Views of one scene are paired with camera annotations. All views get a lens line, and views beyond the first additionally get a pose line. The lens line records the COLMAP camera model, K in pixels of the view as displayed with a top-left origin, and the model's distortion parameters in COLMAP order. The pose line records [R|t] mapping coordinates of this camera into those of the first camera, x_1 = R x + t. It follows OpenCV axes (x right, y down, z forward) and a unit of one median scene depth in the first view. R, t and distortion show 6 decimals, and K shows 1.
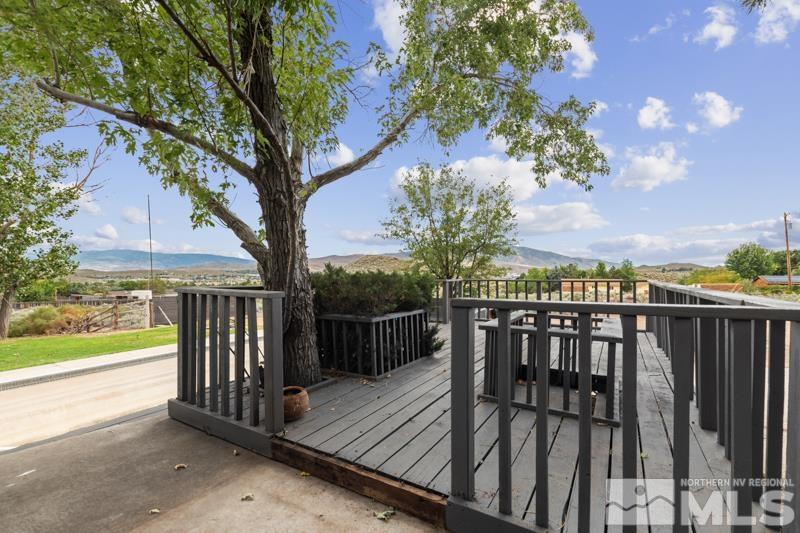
lens RADIAL K [[362.0, 0, 400.1], [0, 362.0, 273.2], [0, 0, 1]] dist [0.000216, 0.000124]
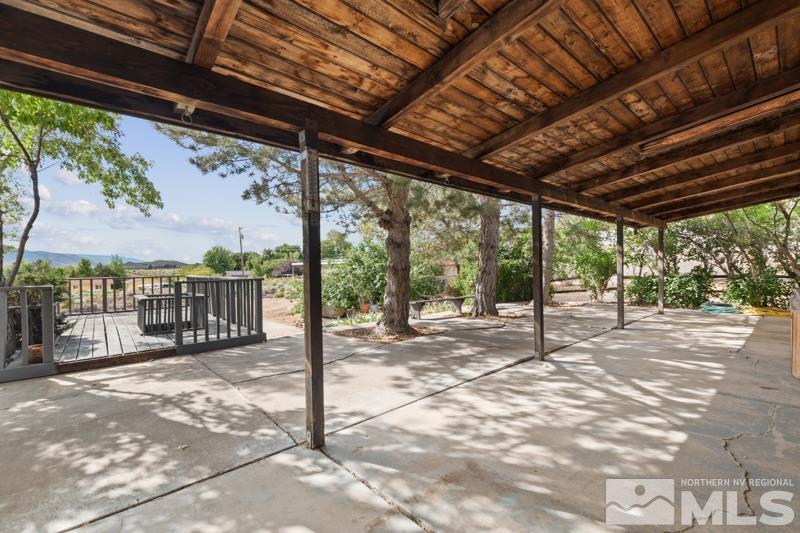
lens RADIAL K [[351.1, 0, 400.0], [0, 351.1, 266.5], [0, 0, 1]] dist [-0.023054, -0.000167]
pose [[0.319341, -0.004841, 0.947628, -0.250765], [0.016258, 0.999868, -0.000371, -0.001455], [-0.947501, 0.015525, 0.319377, -0.218568]]
